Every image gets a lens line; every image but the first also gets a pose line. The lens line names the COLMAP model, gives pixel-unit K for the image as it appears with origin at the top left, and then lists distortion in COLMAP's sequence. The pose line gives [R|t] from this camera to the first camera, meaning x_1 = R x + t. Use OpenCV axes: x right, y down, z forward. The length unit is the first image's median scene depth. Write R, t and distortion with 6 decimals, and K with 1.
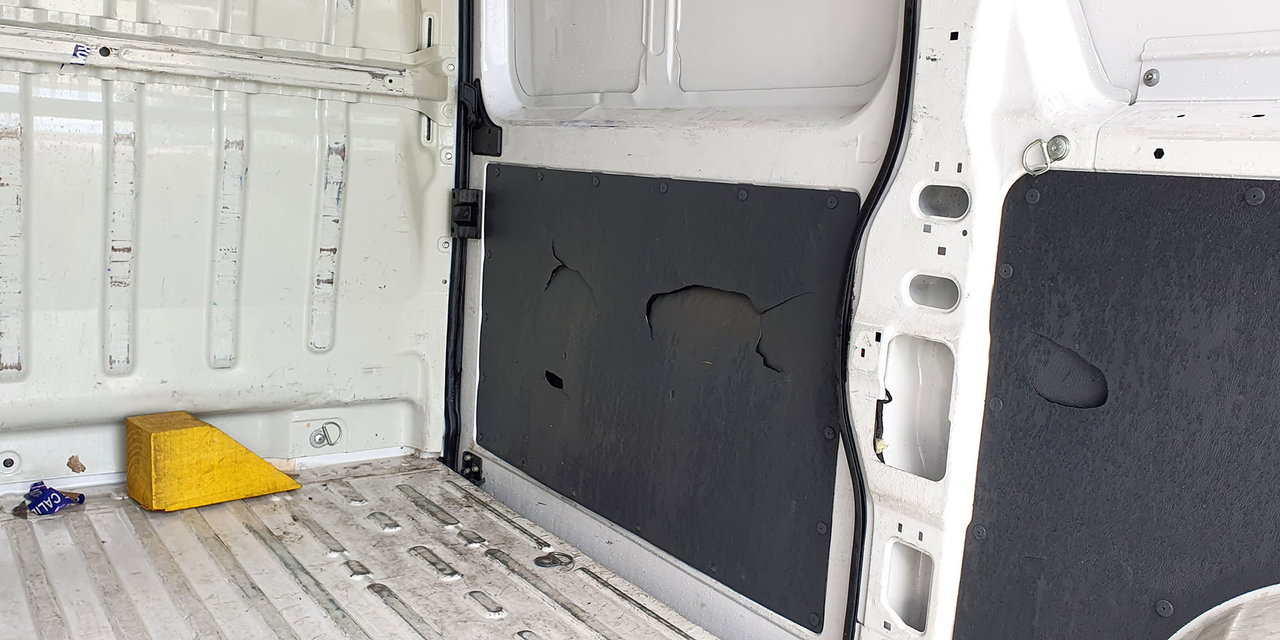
lens RADIAL K [[1049.5, 0, 643.0], [0, 1049.5, 318.4], [0, 0, 1]] dist [-0.011155, 0.015105]
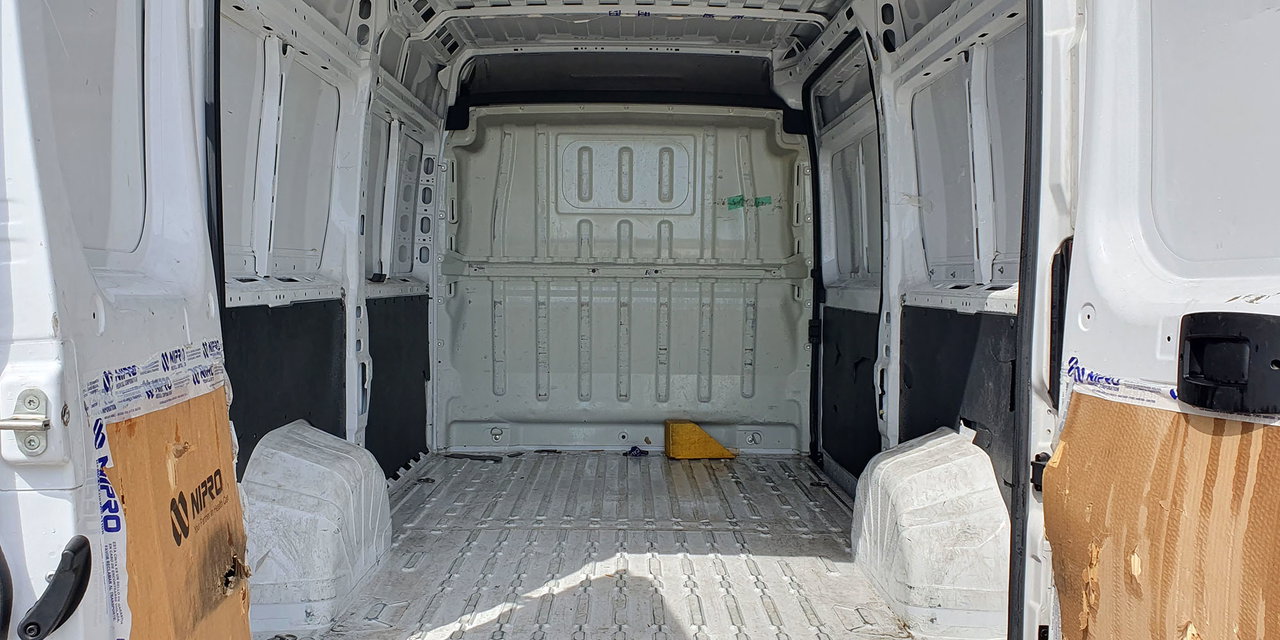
lens RADIAL K [[1048.7, 0, 646.5], [0, 1048.7, 340.4], [0, 0, 1]] dist [0.082014, -0.025720]
pose [[0.824516, -0.025219, -0.565276, 0.789880], [-0.038124, 0.994260, -0.099966, 0.148029], [0.564552, 0.103975, 0.818822, -0.952012]]
